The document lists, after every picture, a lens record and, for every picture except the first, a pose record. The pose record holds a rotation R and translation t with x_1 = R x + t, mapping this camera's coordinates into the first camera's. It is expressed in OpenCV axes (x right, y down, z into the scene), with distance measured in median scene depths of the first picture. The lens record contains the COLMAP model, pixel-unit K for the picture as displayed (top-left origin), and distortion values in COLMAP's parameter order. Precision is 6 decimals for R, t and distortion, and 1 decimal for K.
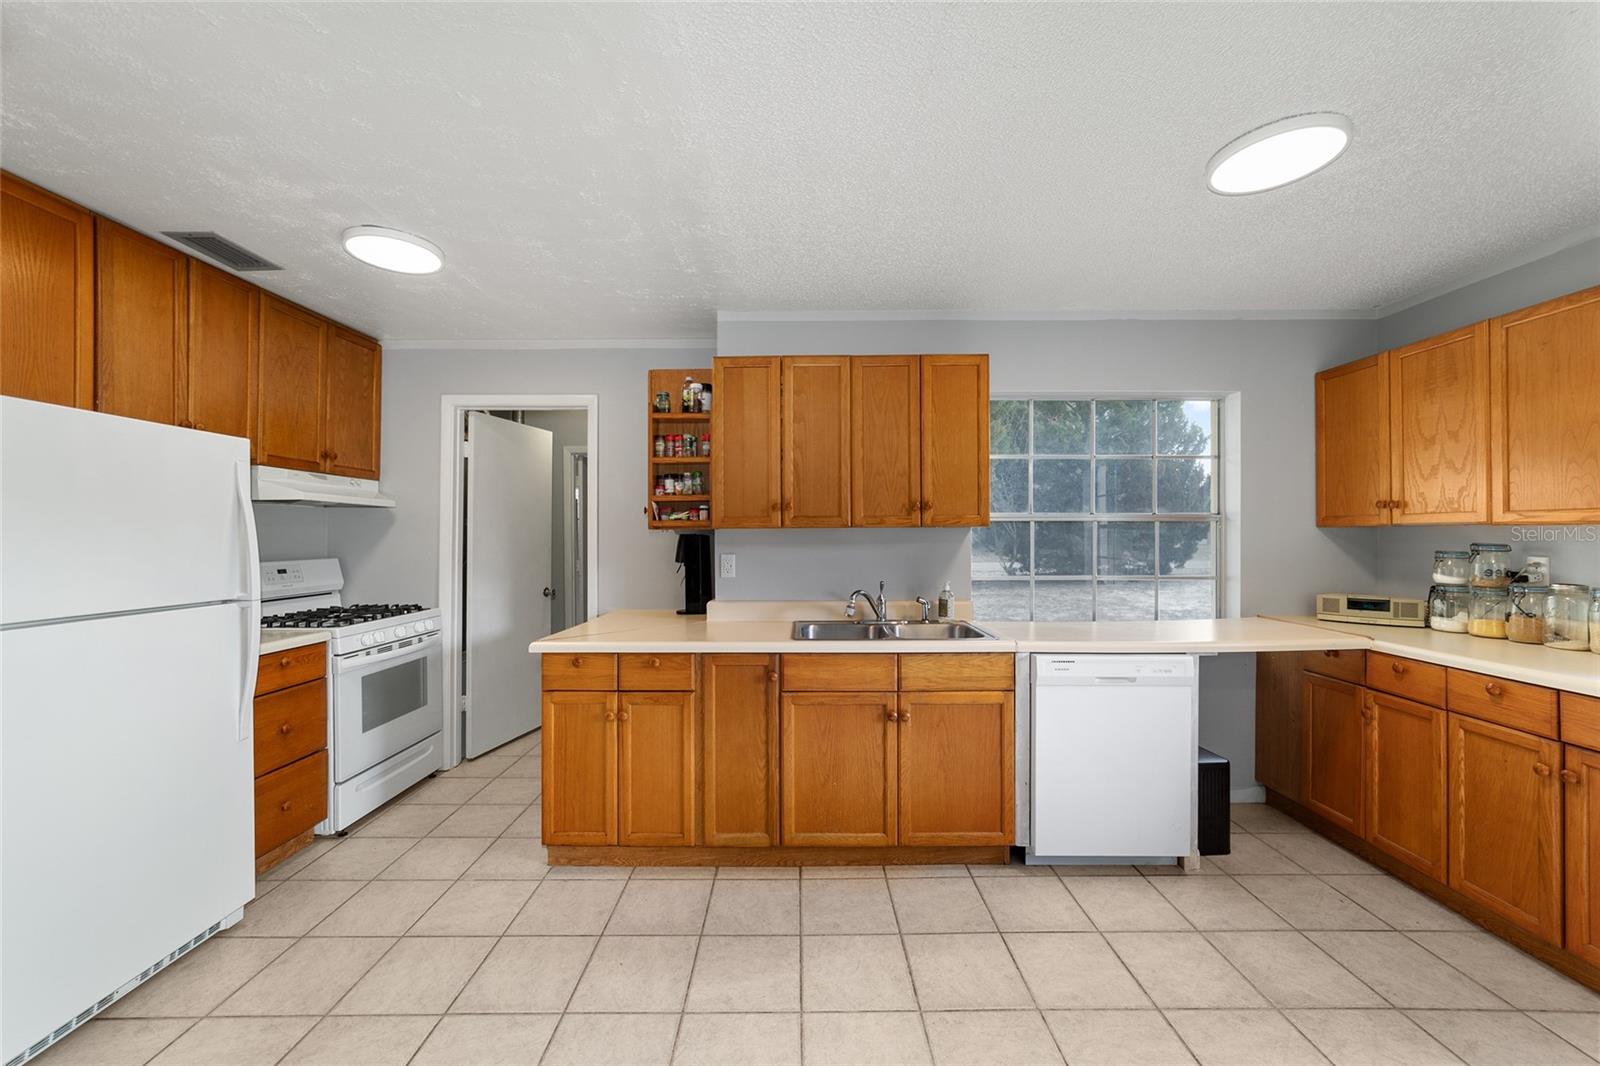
lens RADIAL K [[619.1, 0, 796.6], [0, 619.1, 532.4], [0, 0, 1]] dist [0.000512, -0.000307]
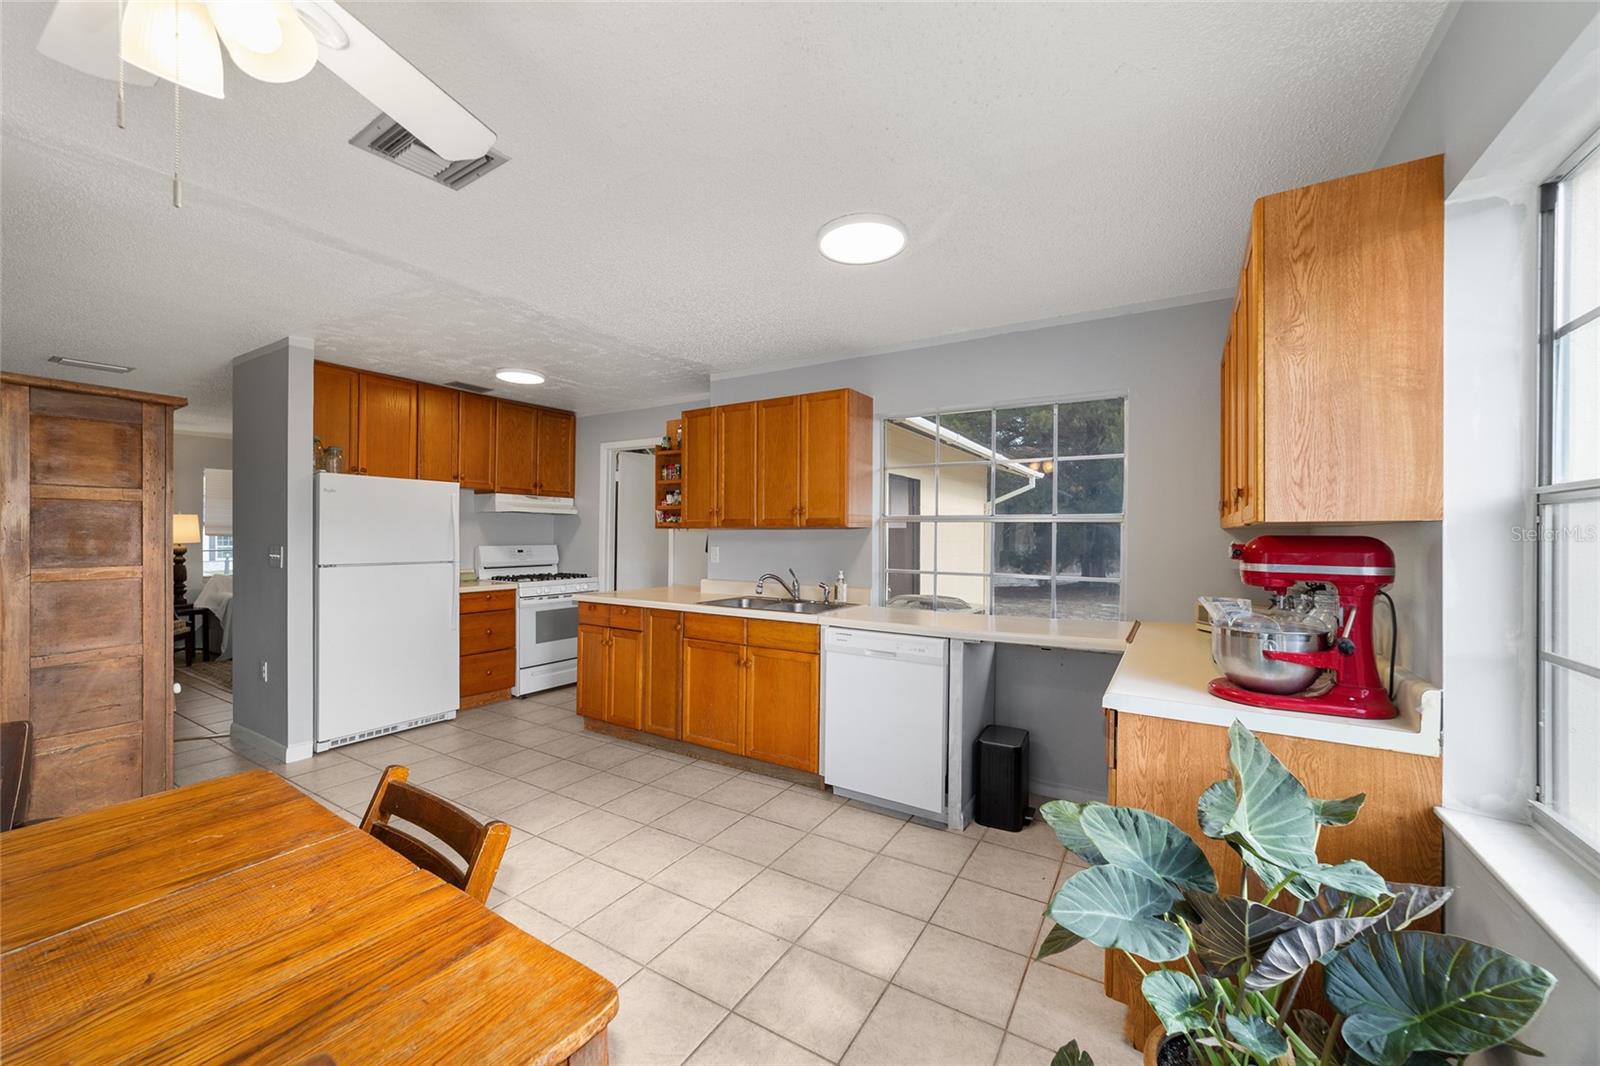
lens RADIAL K [[619.1, 0, 788.4], [0, 619.1, 535.1], [0, 0, 1]] dist [0.000512, -0.000307]
pose [[0.846983, 0.010653, -0.531514, 0.871962], [-0.009515, 0.999943, 0.004880, 0.001226], [0.531535, 0.000924, 0.847036, -0.113641]]
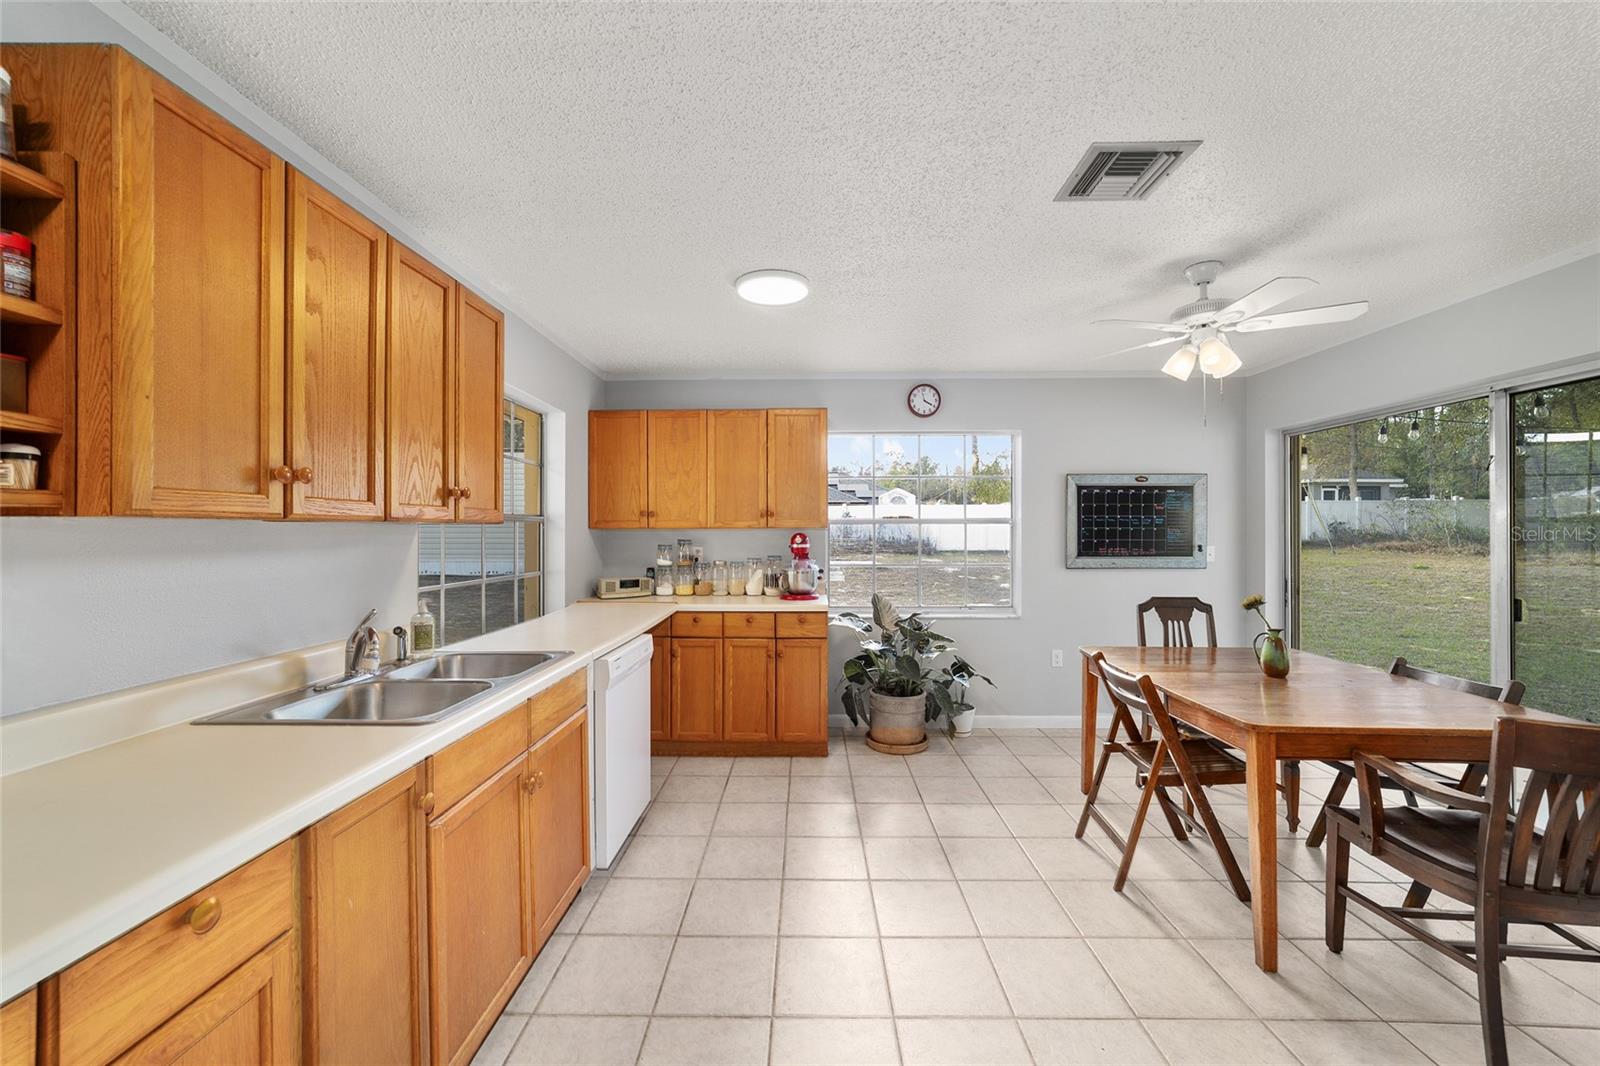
lens RADIAL K [[619.1, 0, 795.4], [0, 619.1, 533.9], [0, 0, 1]] dist [0.000512, -0.000307]
pose [[0.017350, 0.002239, 0.999847, -0.501386], [-0.001773, 0.999996, -0.002209, 0.004699], [-0.999848, -0.001735, 0.017354, 0.605797]]
